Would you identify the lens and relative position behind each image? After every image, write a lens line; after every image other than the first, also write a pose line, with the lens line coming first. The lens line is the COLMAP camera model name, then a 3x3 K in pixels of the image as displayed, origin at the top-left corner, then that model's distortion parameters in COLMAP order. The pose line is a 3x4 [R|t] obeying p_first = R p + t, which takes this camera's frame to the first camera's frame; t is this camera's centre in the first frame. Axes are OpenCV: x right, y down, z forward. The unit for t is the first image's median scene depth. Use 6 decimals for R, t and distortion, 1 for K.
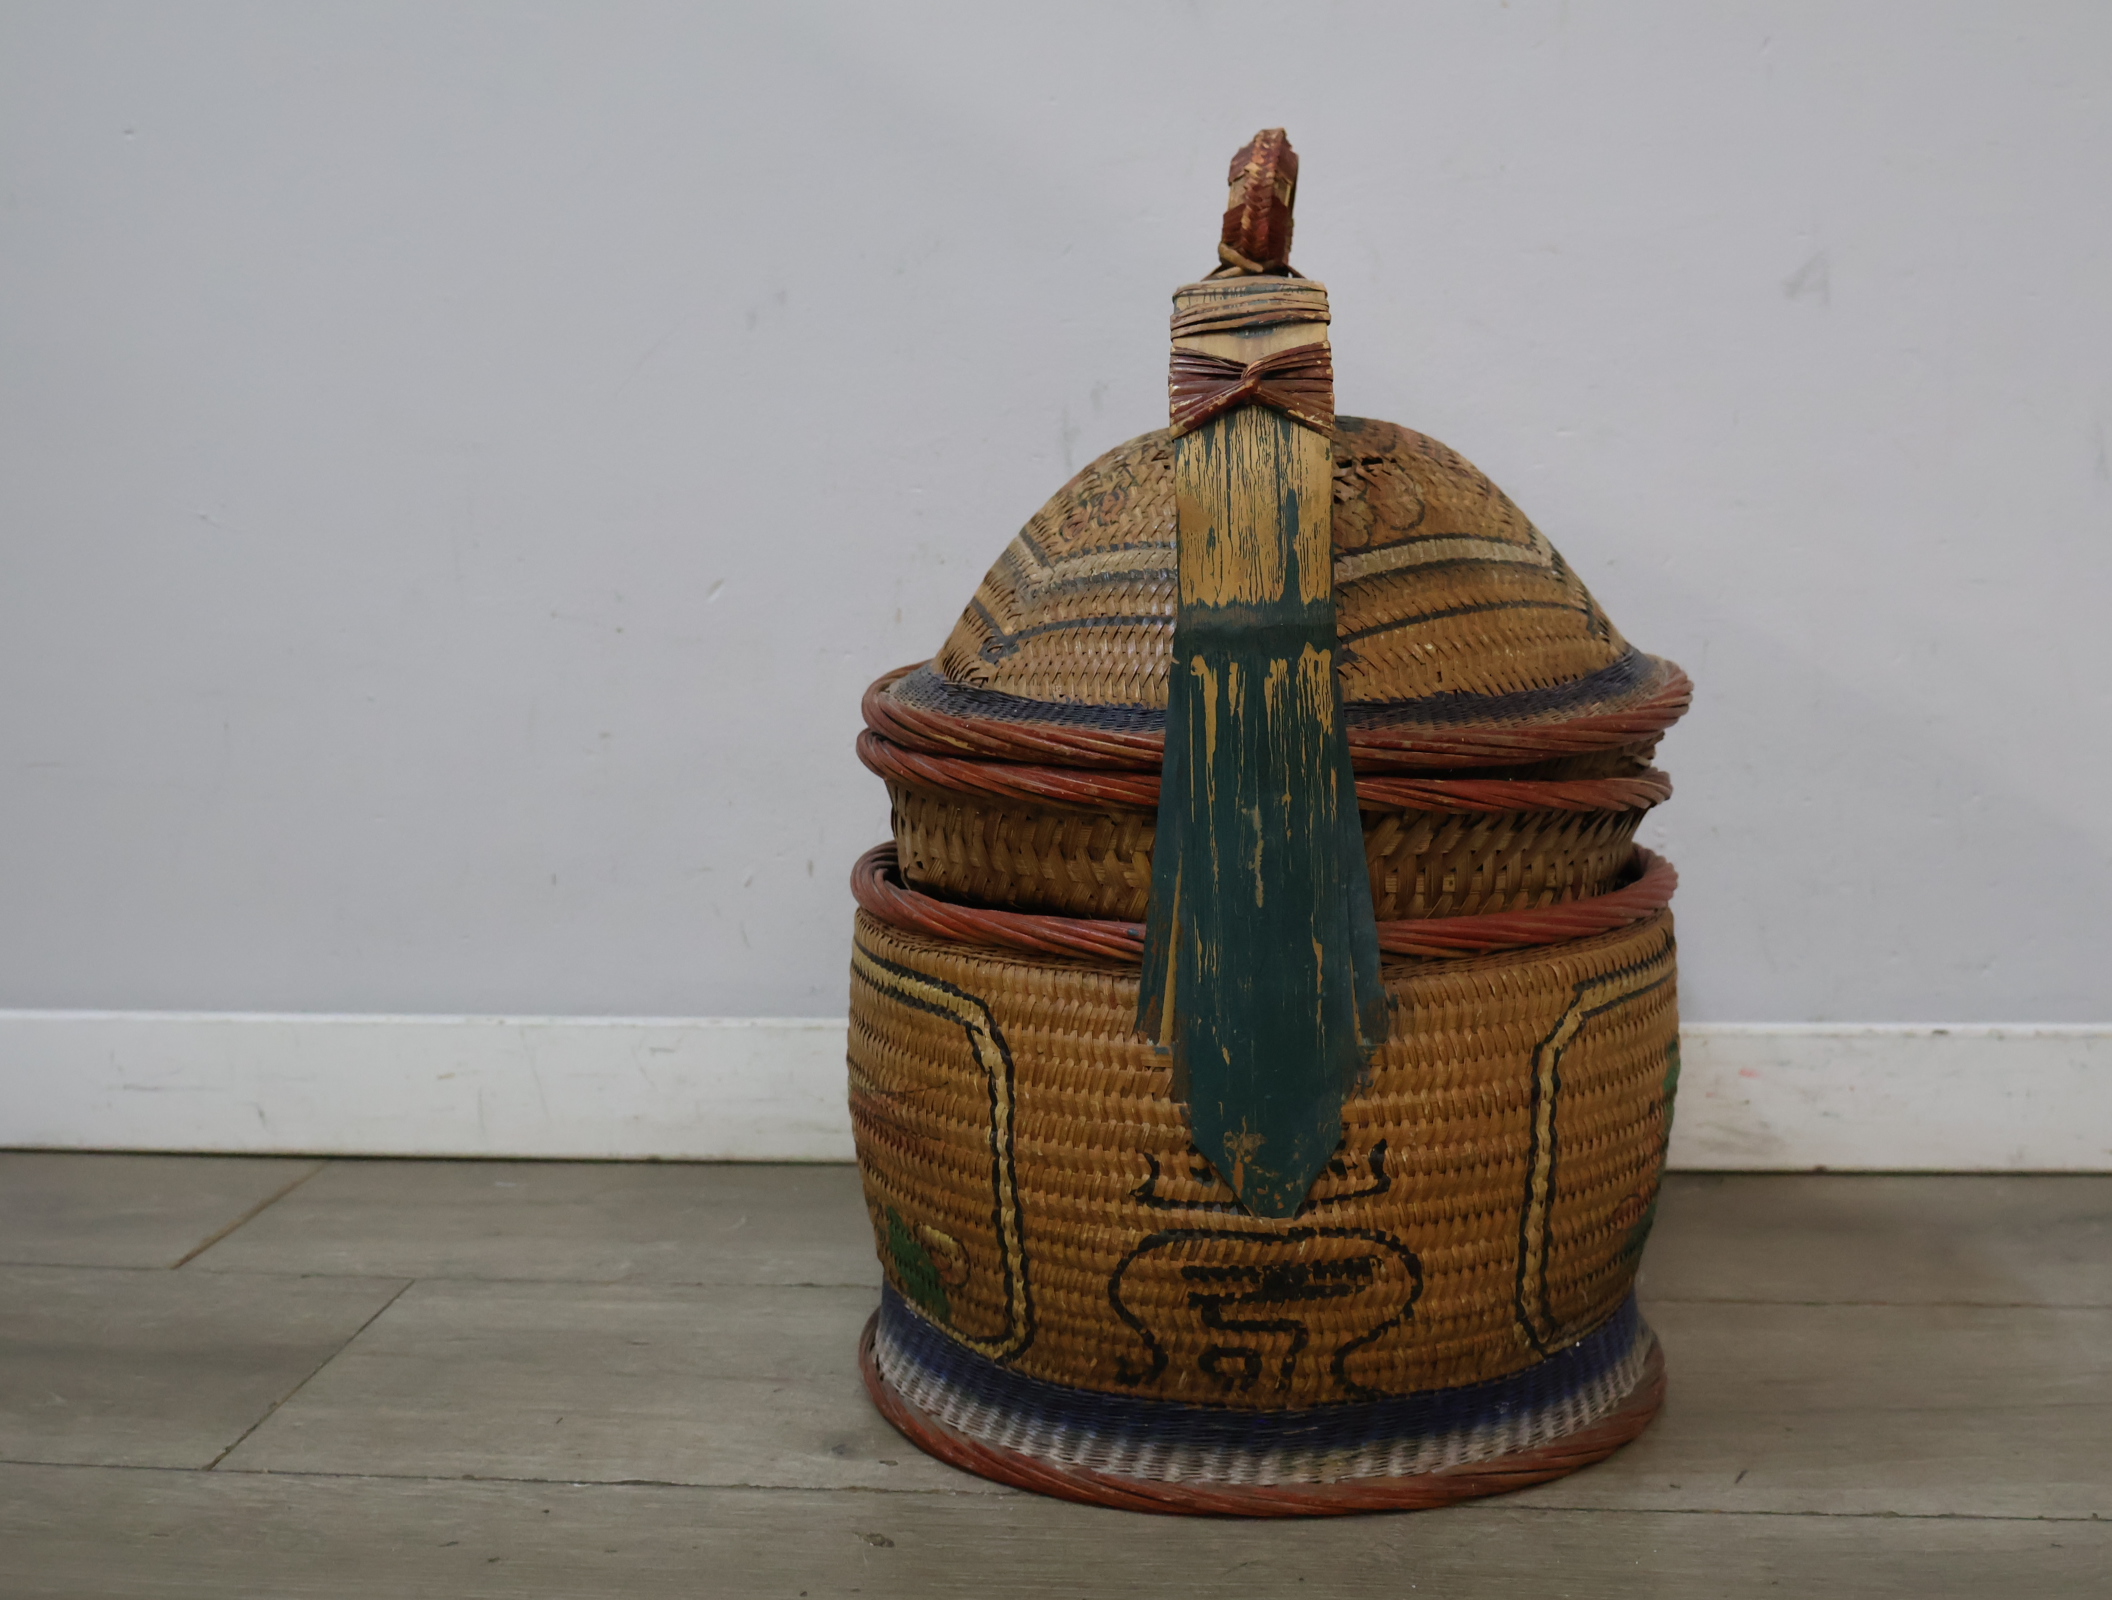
lens RADIAL K [[2381.1, 0, 1063.1], [0, 2381.1, 798.3], [0, 0, 1]] dist [0.014253, 0.000000]
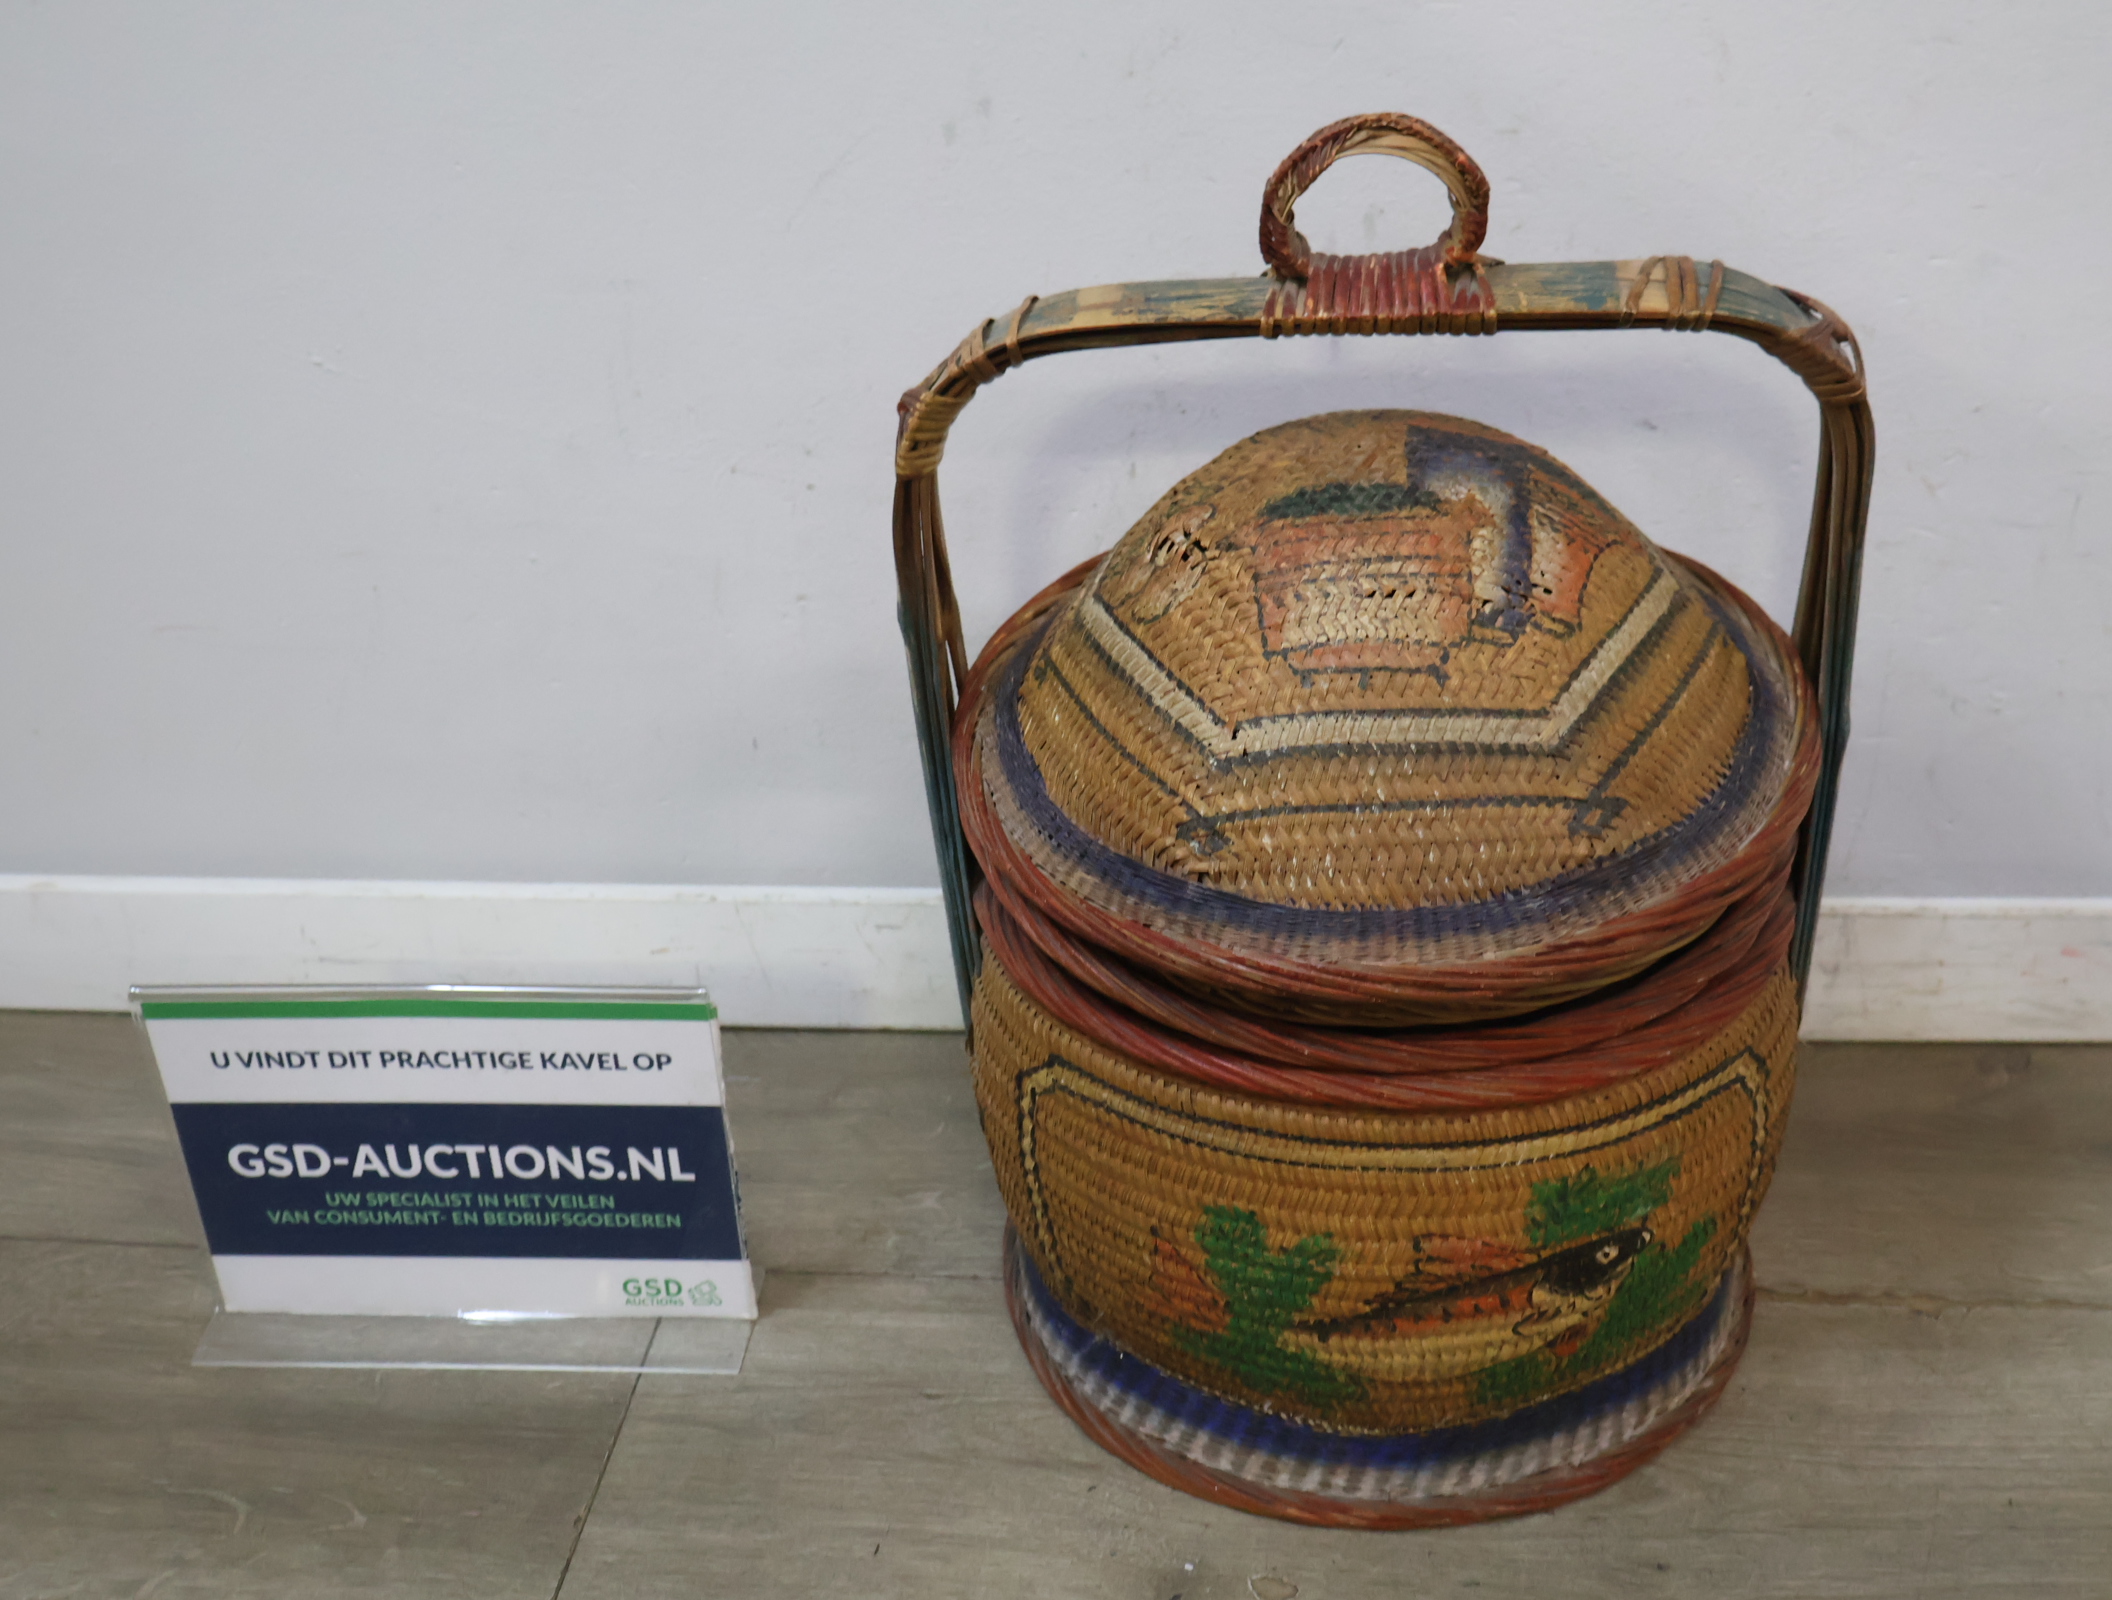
lens RADIAL K [[2381.1, 0, 1074.0], [0, 2381.1, 777.9], [0, 0, 1]] dist [0.014253, 0.000000]
pose [[0.999447, -0.027757, -0.018327, -0.112455], [0.032428, 0.935751, 0.351167, -0.400748], [0.007402, -0.351567, 0.936134, 0.216154]]
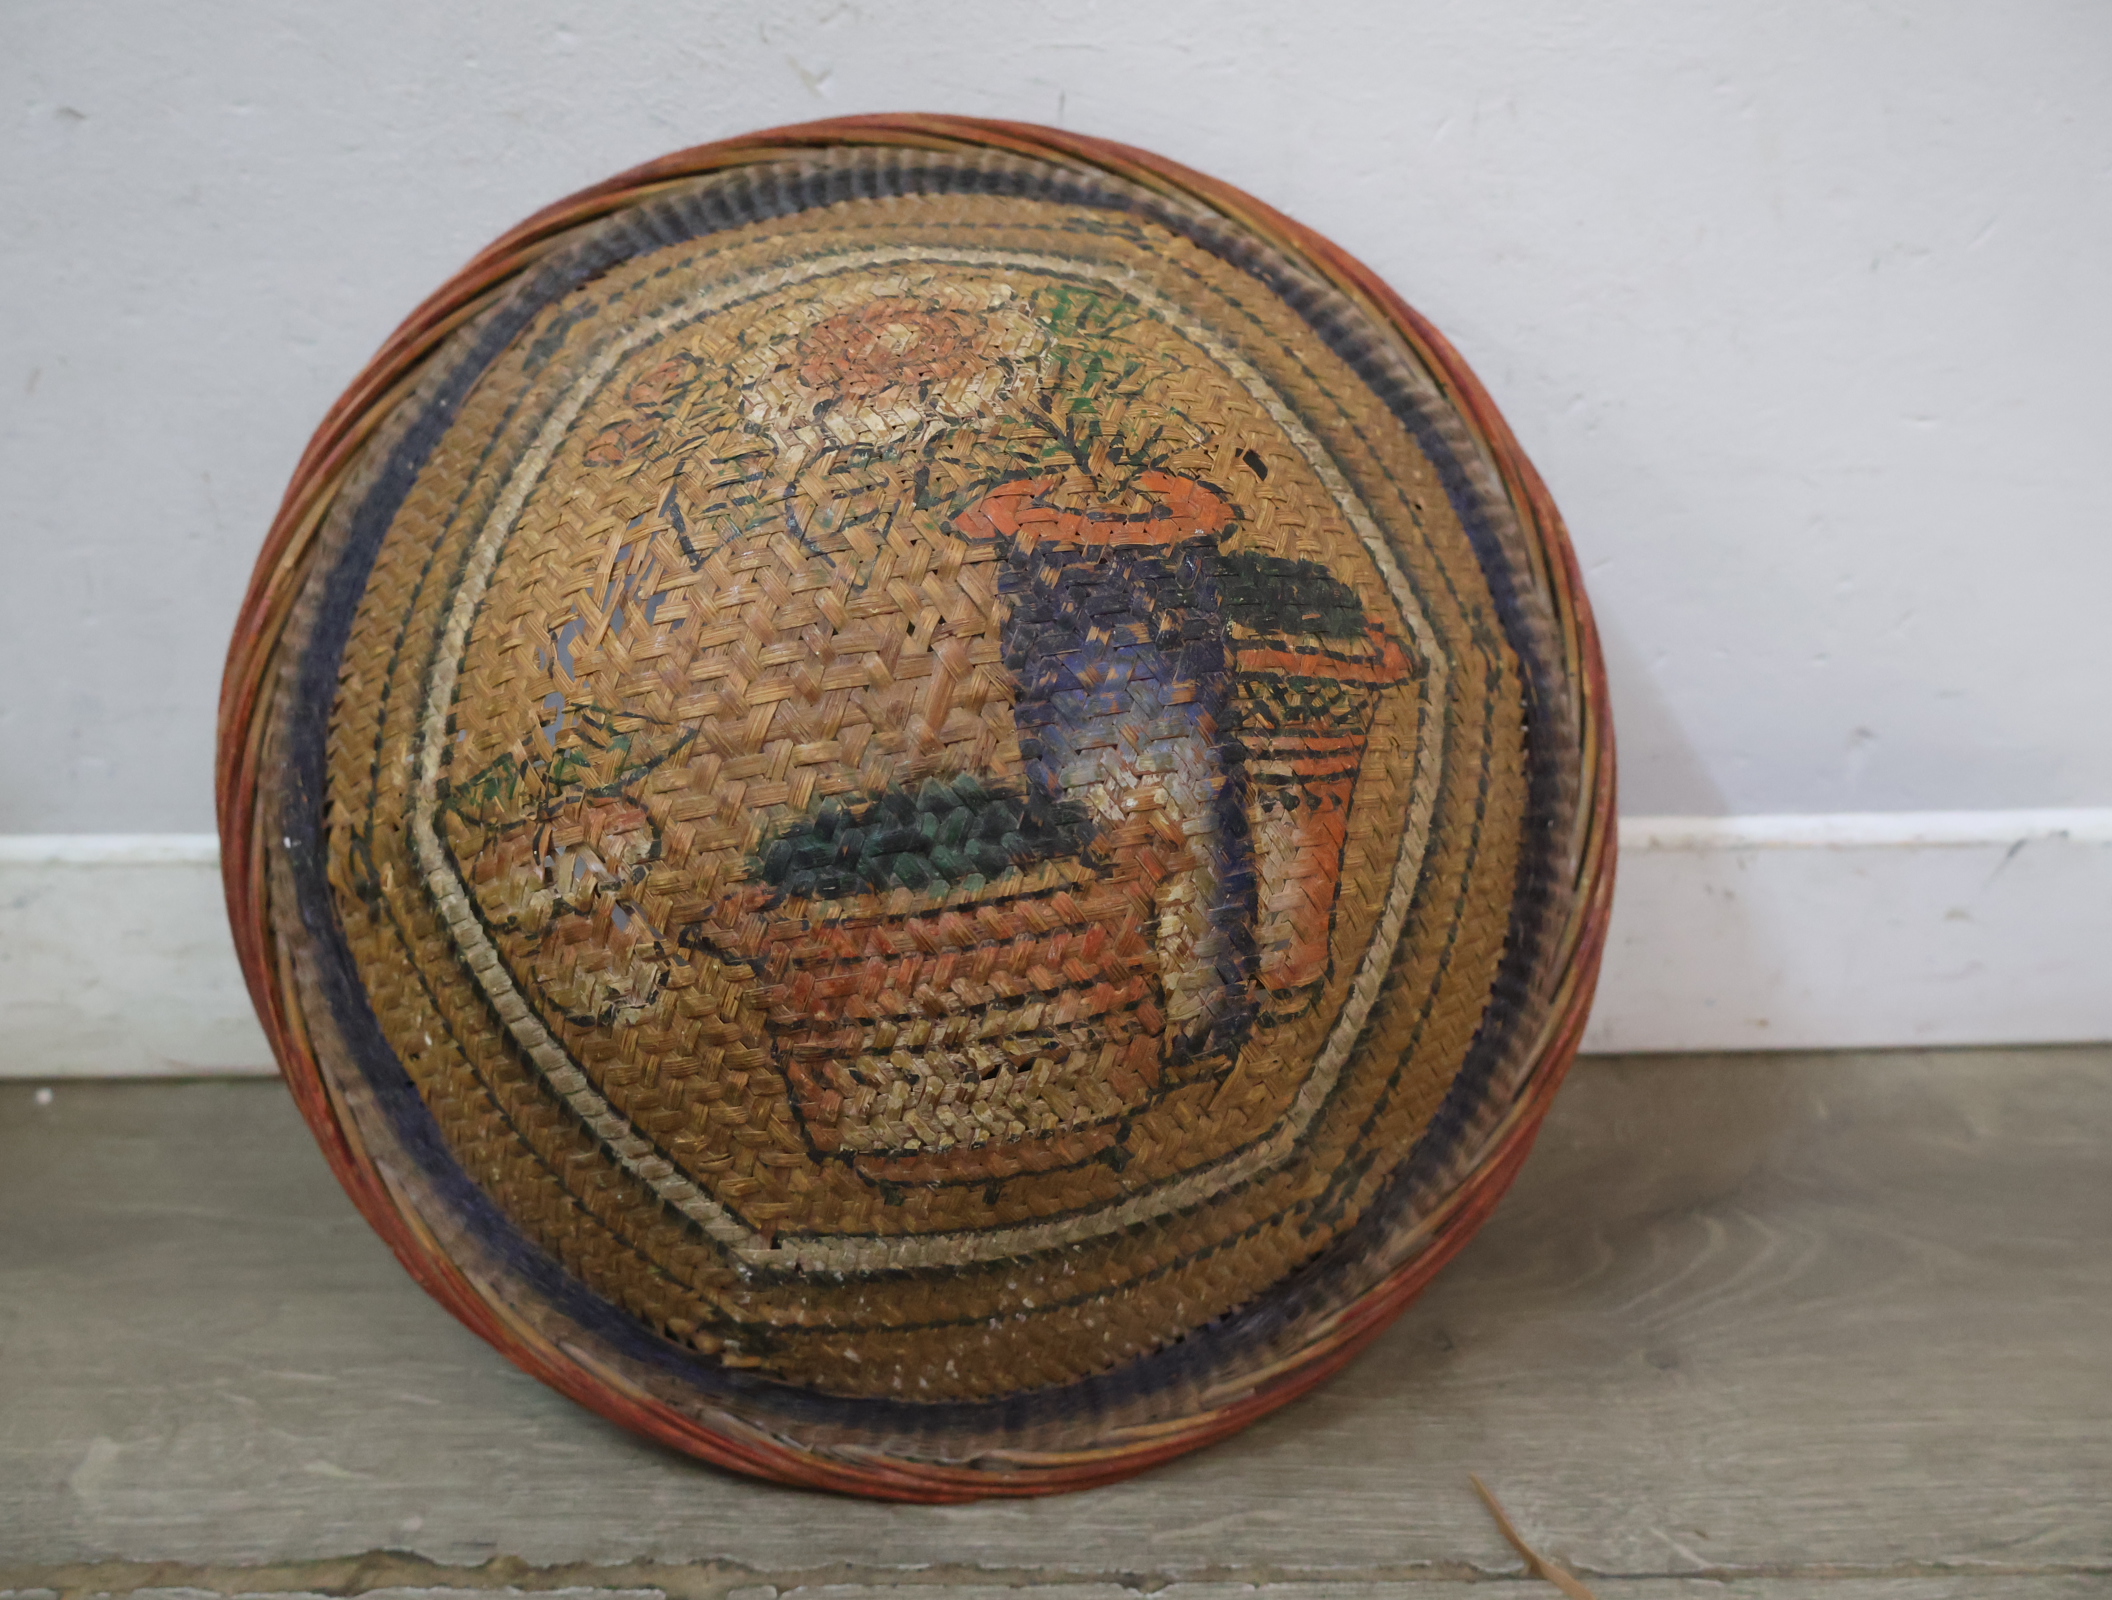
lens RADIAL K [[2019.2, 0, 1056.6], [0, 2019.2, 783.9], [0, 0, 1]] dist [0.014729, 0.000000]
pose [[0.962632, -0.223820, 0.152460, -0.051755], [-0.055287, 0.388694, 0.919707, -0.559529], [-0.265109, -0.893768, 0.361795, 0.993265]]
